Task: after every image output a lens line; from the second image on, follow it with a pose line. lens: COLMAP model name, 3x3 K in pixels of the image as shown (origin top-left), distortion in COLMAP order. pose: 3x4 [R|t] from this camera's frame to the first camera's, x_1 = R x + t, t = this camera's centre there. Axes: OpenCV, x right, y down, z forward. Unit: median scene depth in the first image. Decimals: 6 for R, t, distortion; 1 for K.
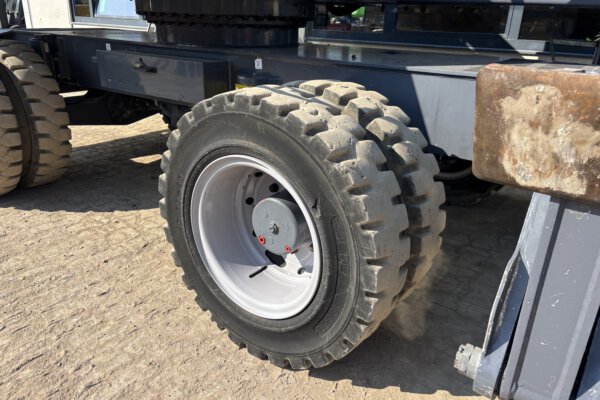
lens RADIAL K [[460.8, 0, 297.5], [0, 460.8, 199.0], [0, 0, 1]] dist [0.021402, -0.007803]
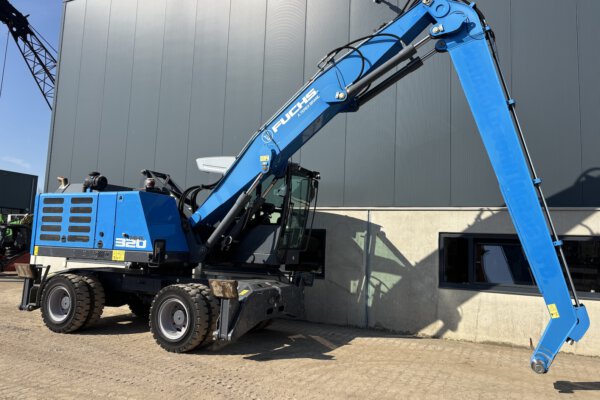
lens RADIAL K [[453.2, 0, 297.9], [0, 453.2, 197.4], [0, 0, 1]] dist [0.027451, -0.008494]
pose [[0.985595, 0.025260, 0.167225, 0.310493], [0.054382, 0.888935, -0.454793, 1.086516], [-0.160140, 0.457336, 0.874756, -3.468251]]
